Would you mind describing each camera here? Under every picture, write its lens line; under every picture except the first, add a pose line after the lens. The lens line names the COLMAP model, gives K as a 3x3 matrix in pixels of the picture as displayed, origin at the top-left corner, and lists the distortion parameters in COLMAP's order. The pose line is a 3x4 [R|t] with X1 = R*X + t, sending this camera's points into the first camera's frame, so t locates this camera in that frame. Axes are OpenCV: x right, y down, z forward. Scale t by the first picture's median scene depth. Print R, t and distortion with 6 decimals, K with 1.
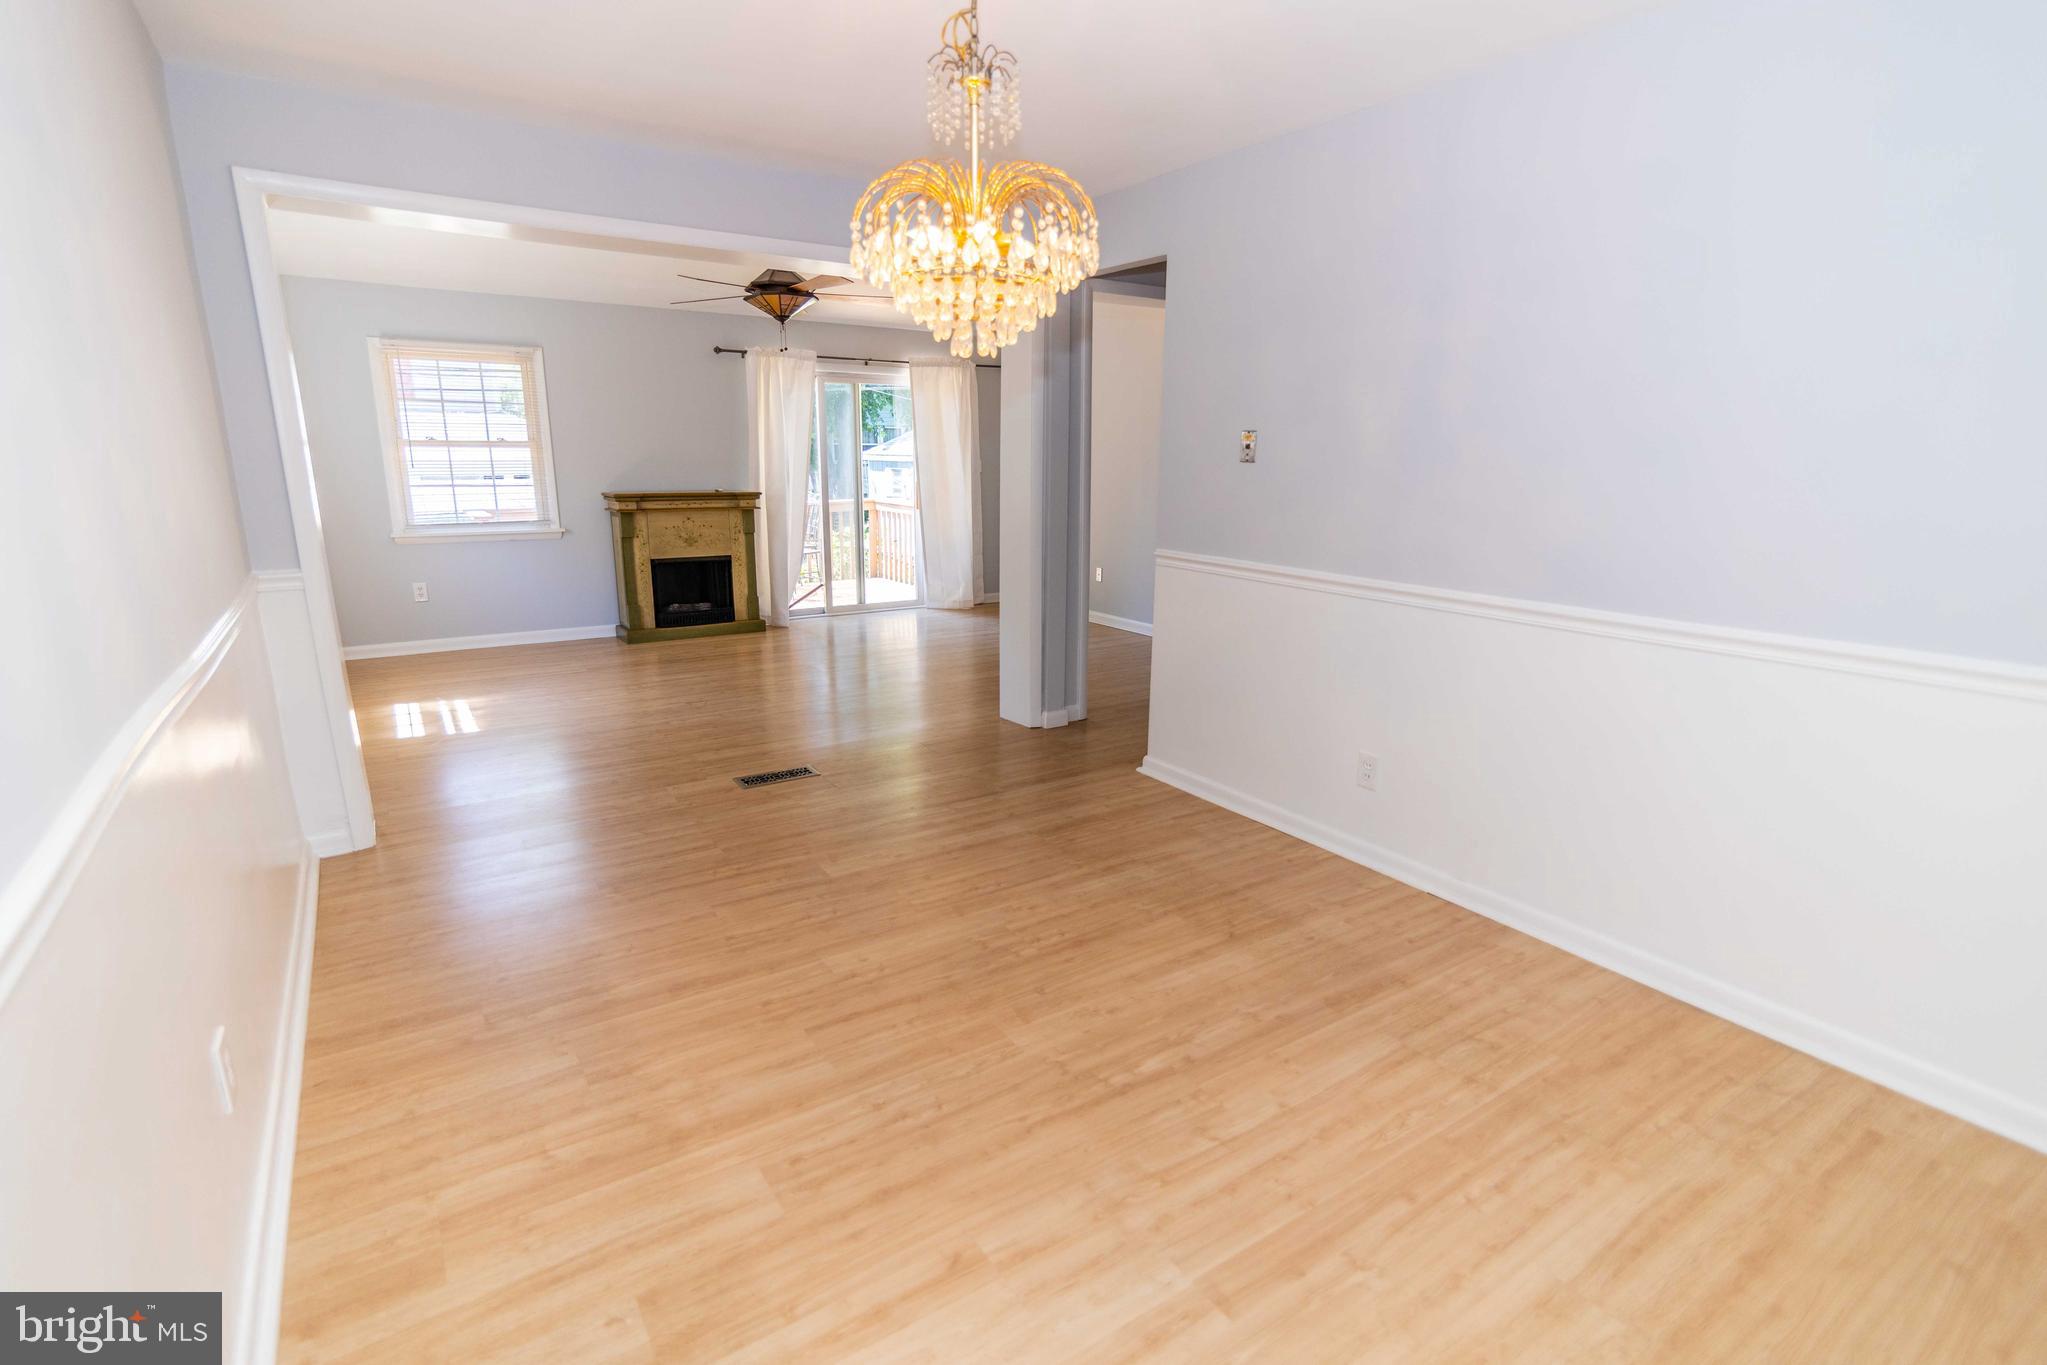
lens RADIAL K [[978.8, 0, 1026.3], [0, 978.8, 686.9], [0, 0, 1]] dist [-0.009044, 0.011597]
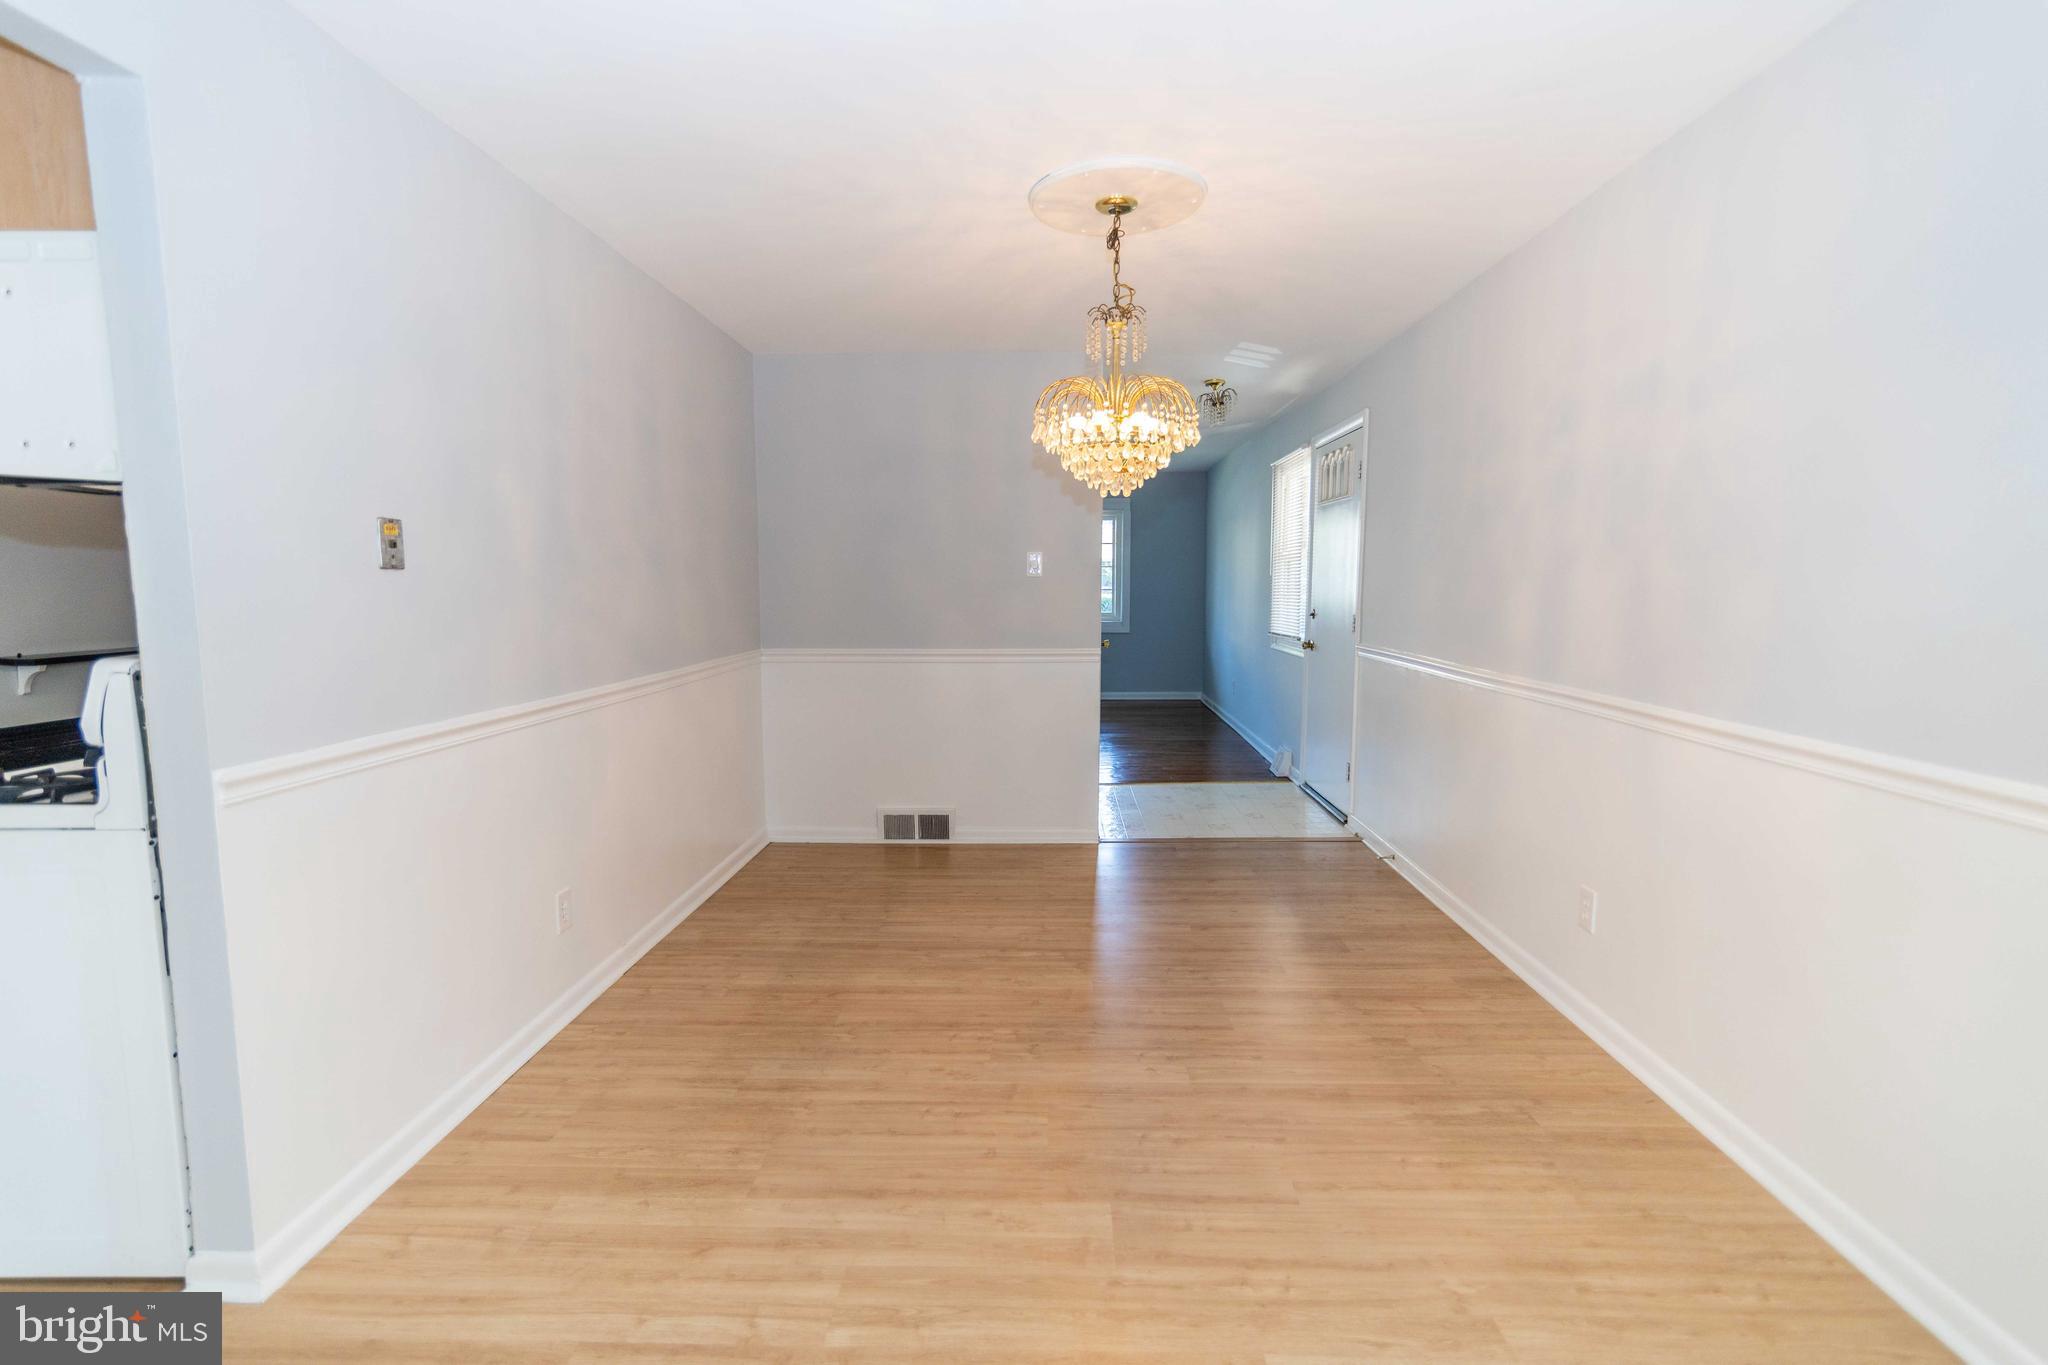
lens RADIAL K [[979.3, 0, 1026.8], [0, 979.3, 686.9], [0, 0, 1]] dist [-0.009044, 0.011597]
pose [[-0.818159, -0.068492, 0.570899, -0.230015], [0.131739, 0.944140, 0.302066, -0.150490], [-0.559698, 0.322348, -0.763434, 0.653578]]
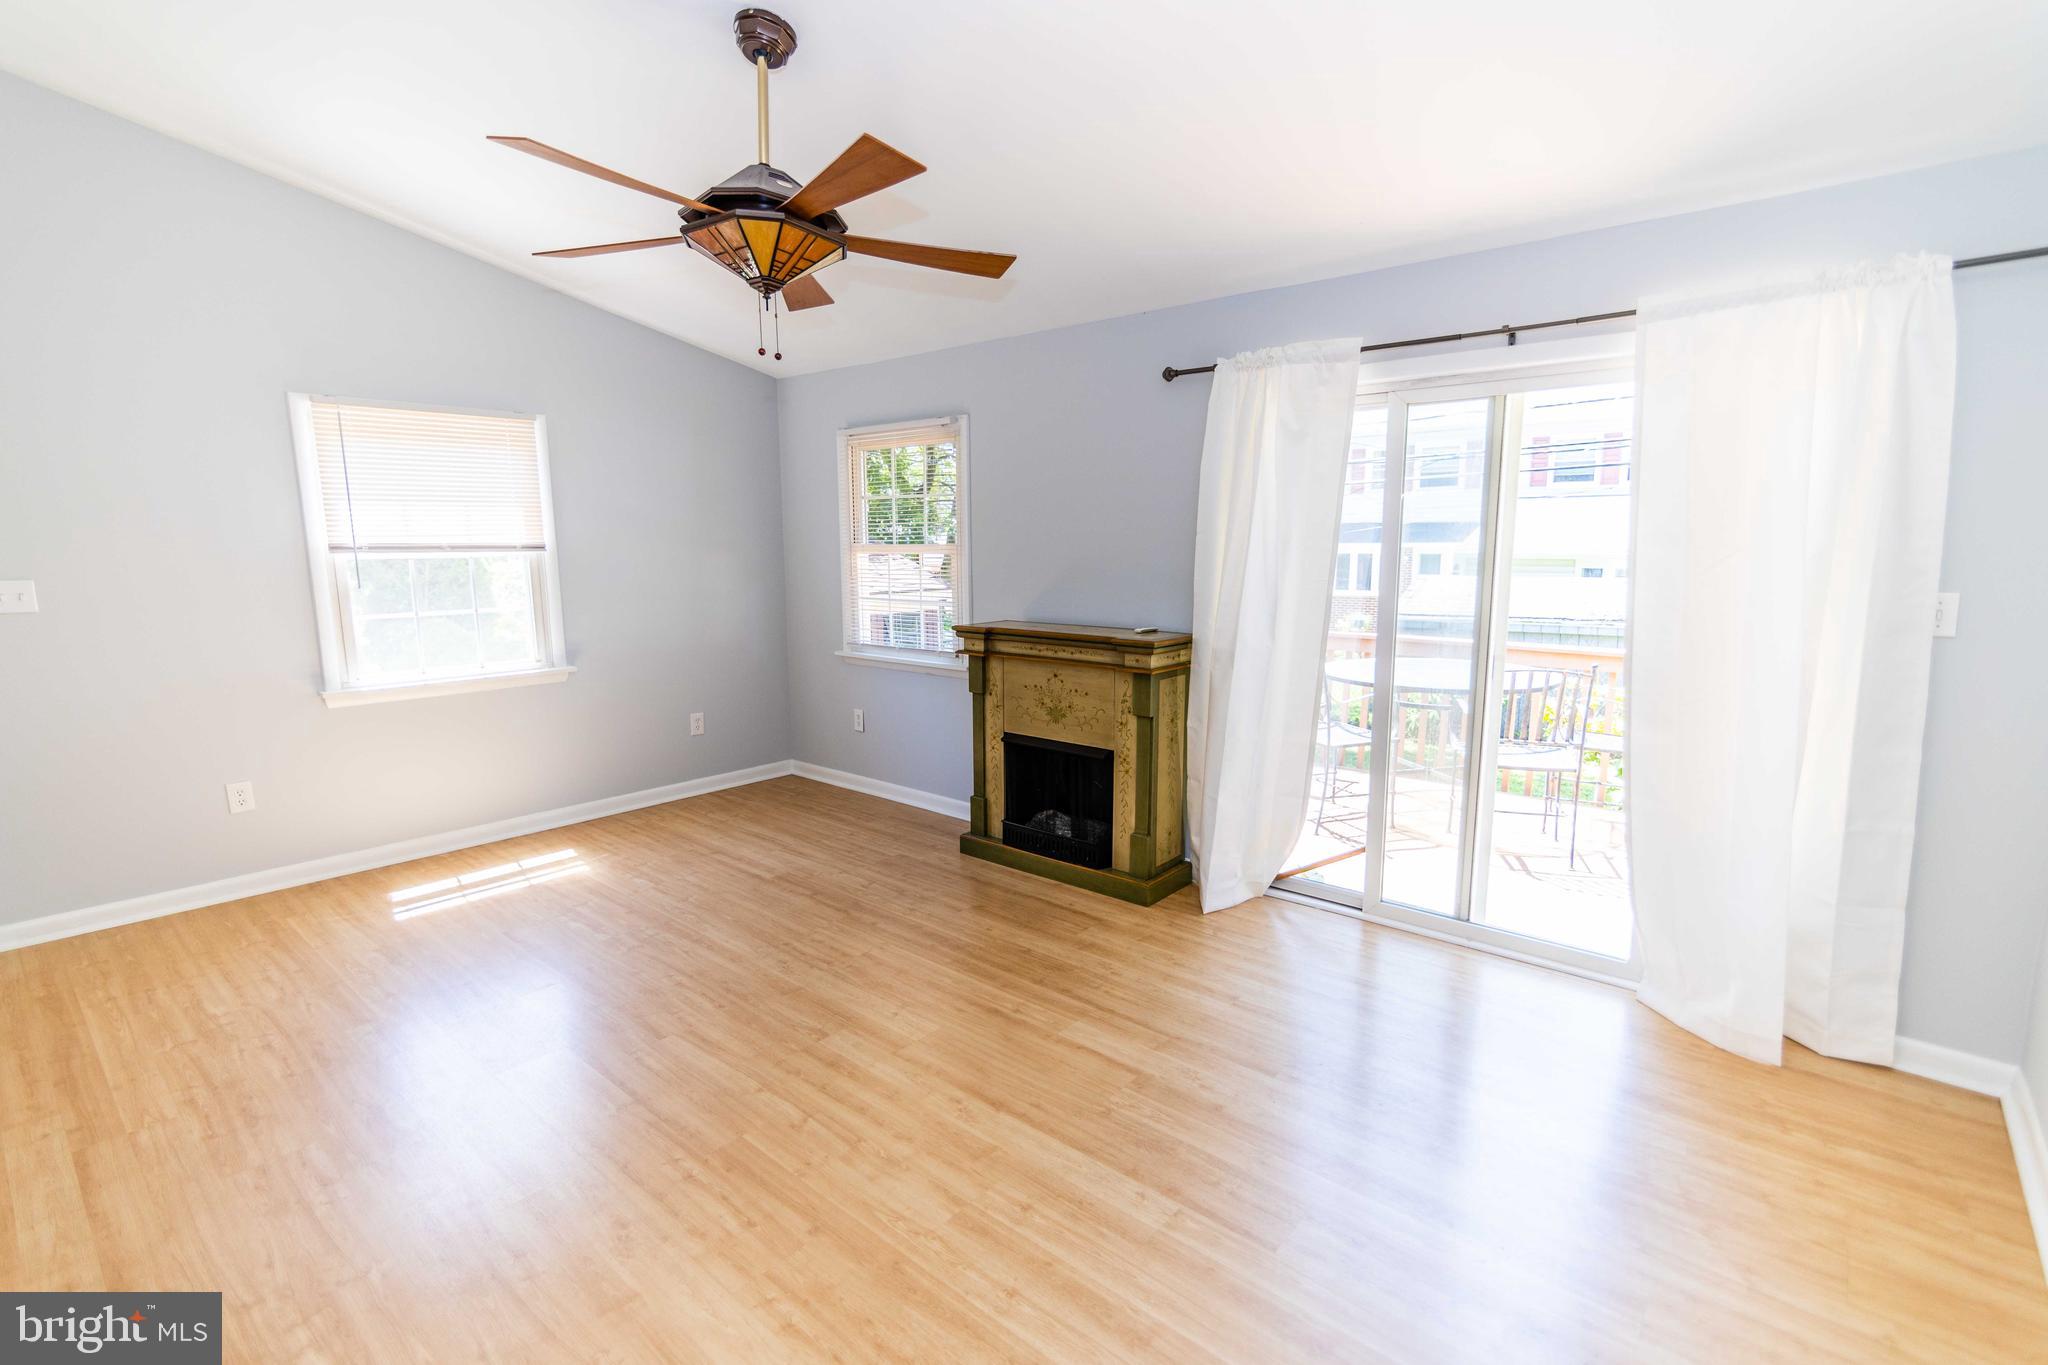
lens RADIAL K [[941.2, 0, 1024.0], [0, 941.2, 682.5], [0, 0, 1]] dist [0.001732, 0.000169]
pose [[0.267635, 0.139284, -0.953400, 0.186233], [-0.216238, 0.972938, 0.081436, -0.217041], [0.938942, 0.184366, 0.290511, 0.852141]]
